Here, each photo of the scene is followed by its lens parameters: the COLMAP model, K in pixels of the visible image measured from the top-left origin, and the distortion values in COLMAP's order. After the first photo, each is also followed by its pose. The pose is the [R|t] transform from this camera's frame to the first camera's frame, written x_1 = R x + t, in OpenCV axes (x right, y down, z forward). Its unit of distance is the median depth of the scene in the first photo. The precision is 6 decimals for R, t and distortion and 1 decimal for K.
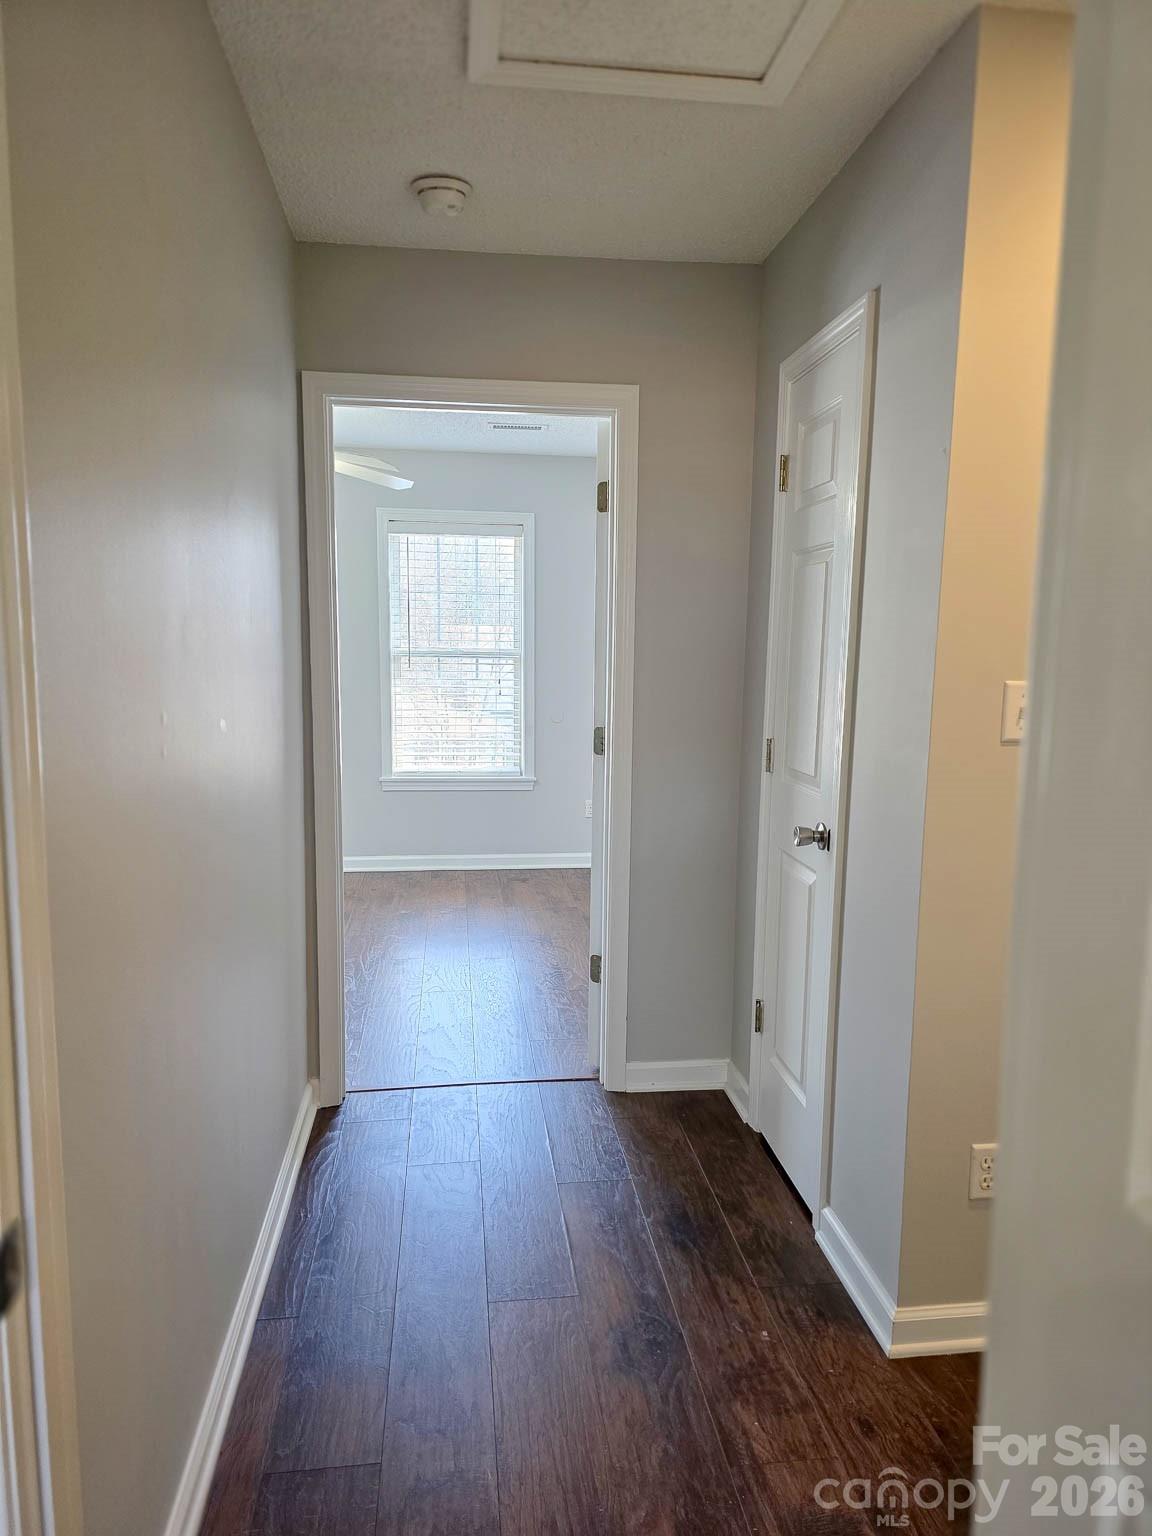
lens RADIAL K [[1039.4, 0, 569.0], [0, 1039.4, 769.2], [0, 0, 1]] dist [0.063742, -0.057723]
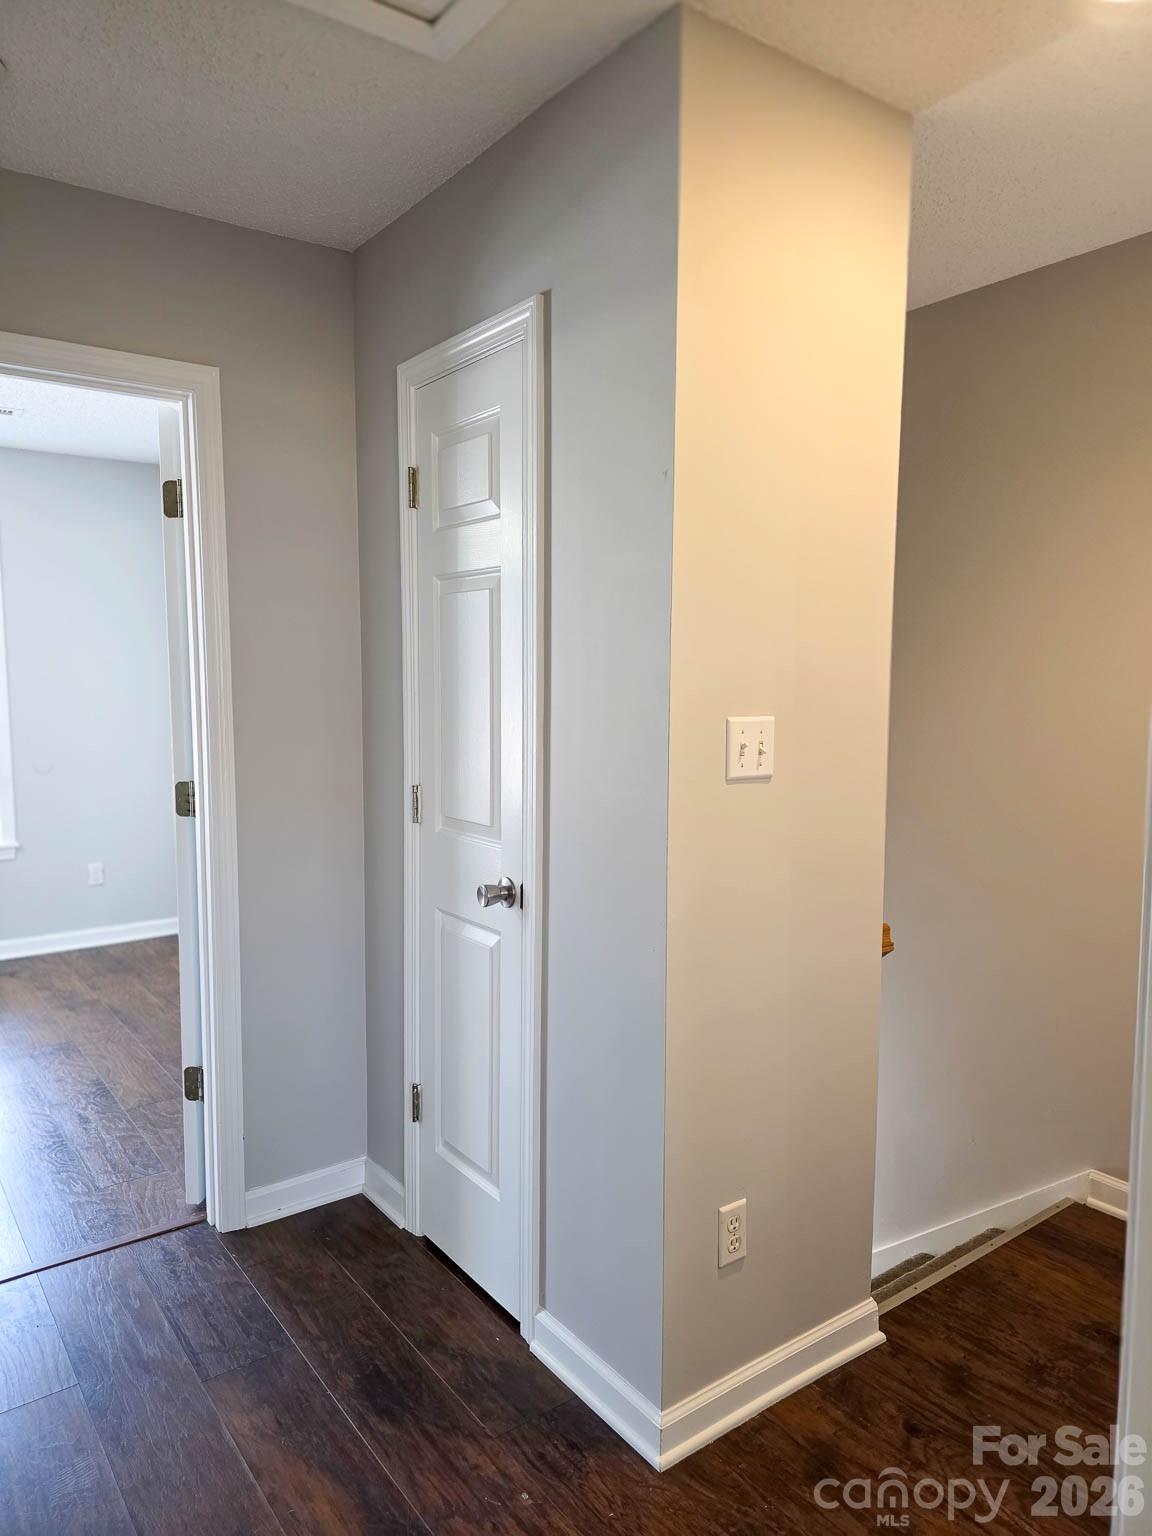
lens RADIAL K [[1039.4, 0, 569.0], [0, 1039.4, 769.2], [0, 0, 1]] dist [0.063742, -0.057723]
pose [[0.869079, -0.050981, 0.492039, -0.139767], [0.065953, 0.997737, -0.013115, -0.025236], [-0.490257, 0.043850, 0.870474, 0.183173]]
